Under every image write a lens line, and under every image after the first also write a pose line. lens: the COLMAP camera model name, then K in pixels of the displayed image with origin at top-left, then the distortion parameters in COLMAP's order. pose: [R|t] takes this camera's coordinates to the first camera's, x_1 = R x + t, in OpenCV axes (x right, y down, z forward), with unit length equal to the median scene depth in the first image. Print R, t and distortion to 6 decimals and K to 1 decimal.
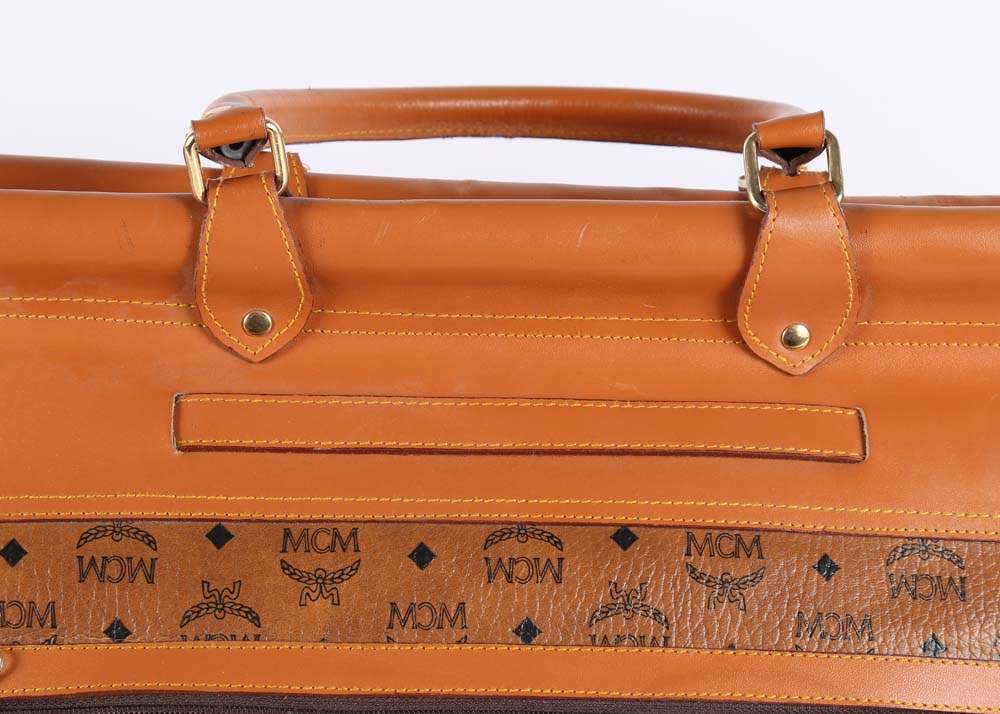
lens RADIAL K [[2767.4, 0, 495.0], [0, 2767.4, 328.1], [0, 0, 1]] dist [0.374689, 0.000000]
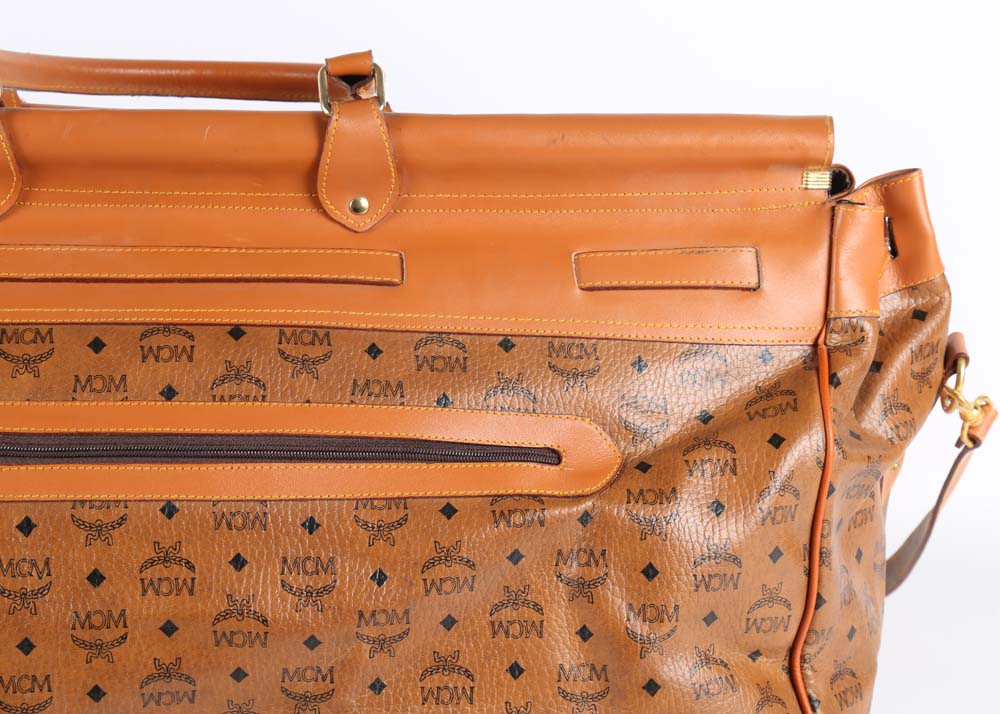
lens RADIAL K [[2845.6, 0, 470.6], [0, 2845.6, 370.1], [0, 0, 1]] dist [0.425477, 0.000000]
pose [[0.999484, -0.015338, 0.028228, 0.127280], [0.017278, 0.997409, -0.069832, 0.202526], [-0.027084, 0.070284, 0.997159, -0.515108]]
